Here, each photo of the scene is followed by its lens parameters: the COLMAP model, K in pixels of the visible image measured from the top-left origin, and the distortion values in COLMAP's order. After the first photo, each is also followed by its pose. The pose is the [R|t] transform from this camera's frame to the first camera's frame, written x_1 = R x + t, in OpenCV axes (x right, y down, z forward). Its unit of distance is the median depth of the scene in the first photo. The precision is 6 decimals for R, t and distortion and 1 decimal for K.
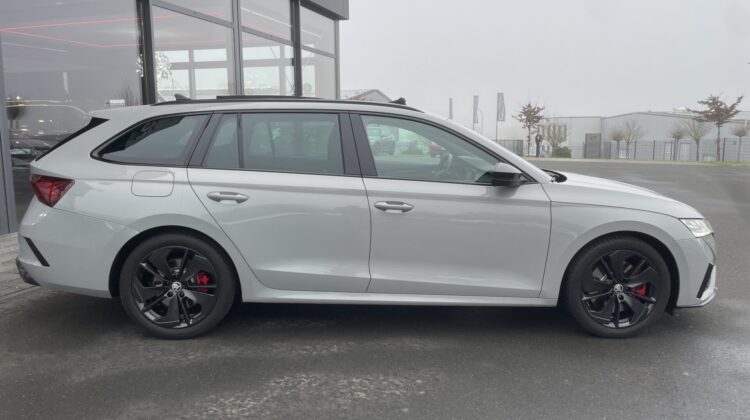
lens RADIAL K [[569.2, 0, 377.0], [0, 569.2, 210.9], [0, 0, 1]] dist [0.055208, -0.095366]
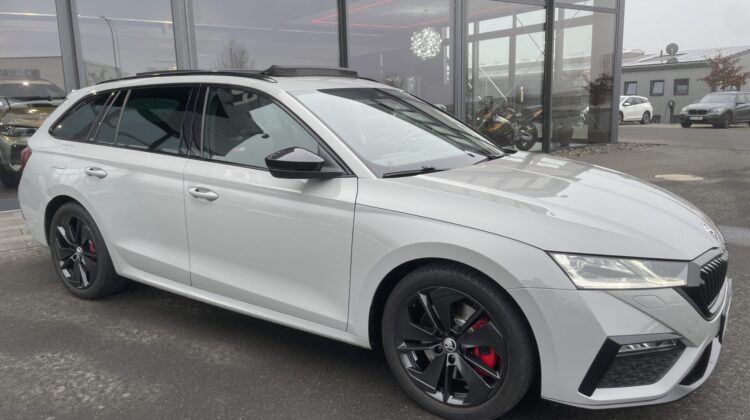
lens RADIAL K [[569.2, 0, 376.3], [0, 569.2, 208.8], [0, 0, 1]] dist [0.055208, -0.095366]
pose [[0.812205, 0.092851, -0.575936, 0.736144], [-0.065783, 0.995533, 0.067728, -0.059887], [0.579652, -0.017123, 0.814684, 0.433833]]
